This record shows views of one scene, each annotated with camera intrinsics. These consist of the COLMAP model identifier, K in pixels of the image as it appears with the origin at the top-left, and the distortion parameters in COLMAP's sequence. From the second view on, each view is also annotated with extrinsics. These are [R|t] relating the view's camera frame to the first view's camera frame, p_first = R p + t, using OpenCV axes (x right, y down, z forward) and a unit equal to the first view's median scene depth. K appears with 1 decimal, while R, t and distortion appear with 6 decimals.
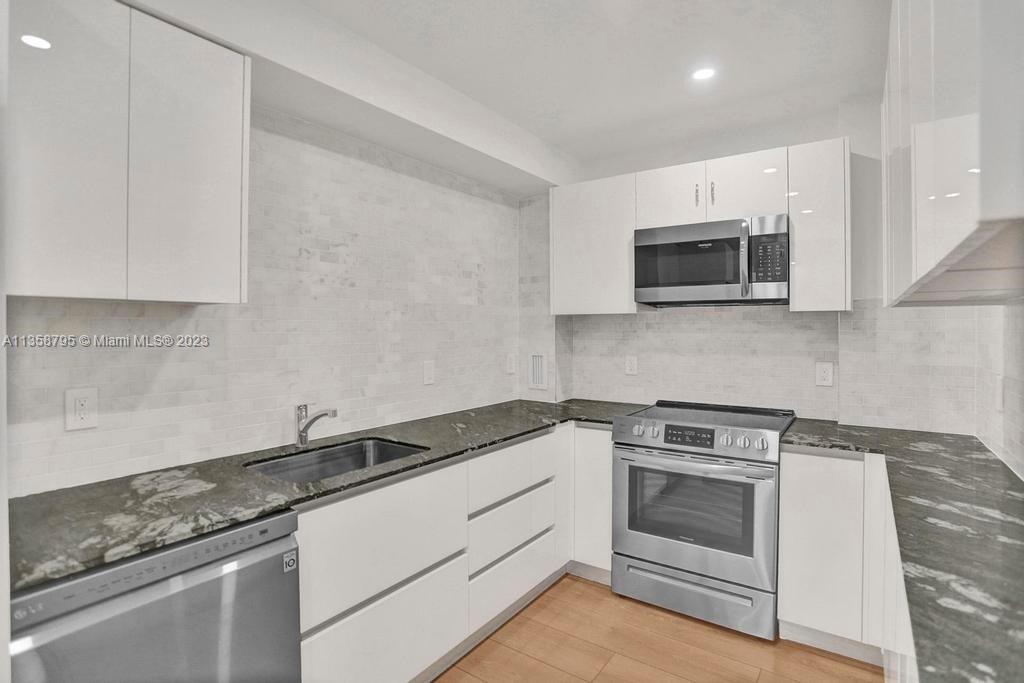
lens RADIAL K [[505.1, 0, 505.0], [0, 505.1, 324.6], [0, 0, 1]] dist [-0.070351, 0.025583]
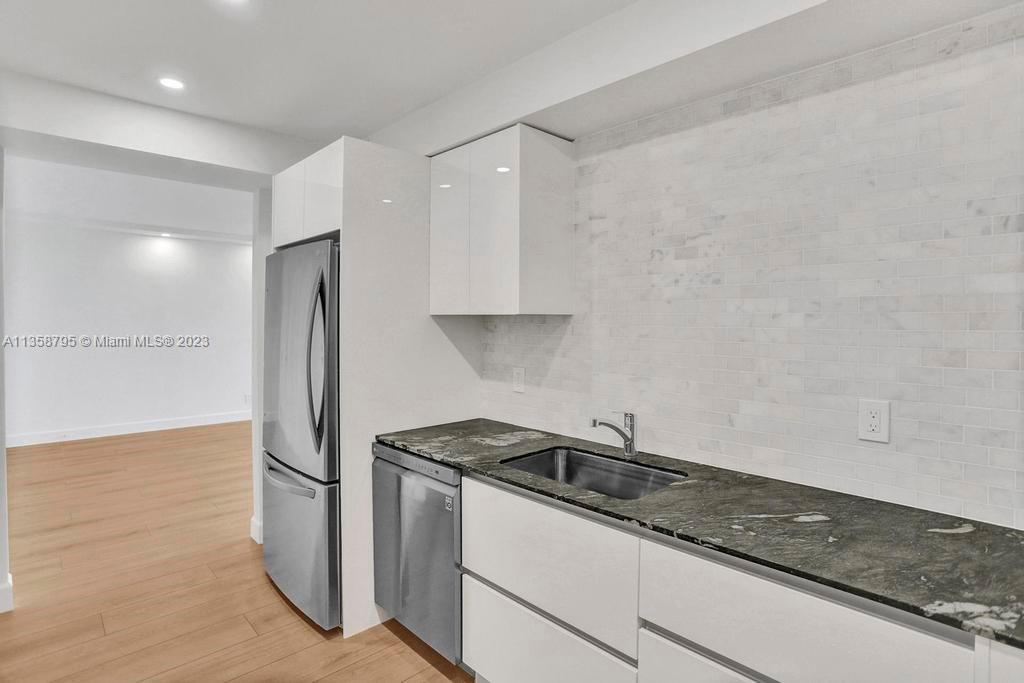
lens RADIAL K [[505.1, 0, 505.0], [0, 505.1, 324.6], [0, 0, 1]] dist [-0.070351, 0.025583]
pose [[-0.163624, 0.009518, -0.986477, 0.565967], [-0.000823, 0.999952, 0.009785, -0.020549], [0.986522, 0.002413, -0.163608, 0.858660]]
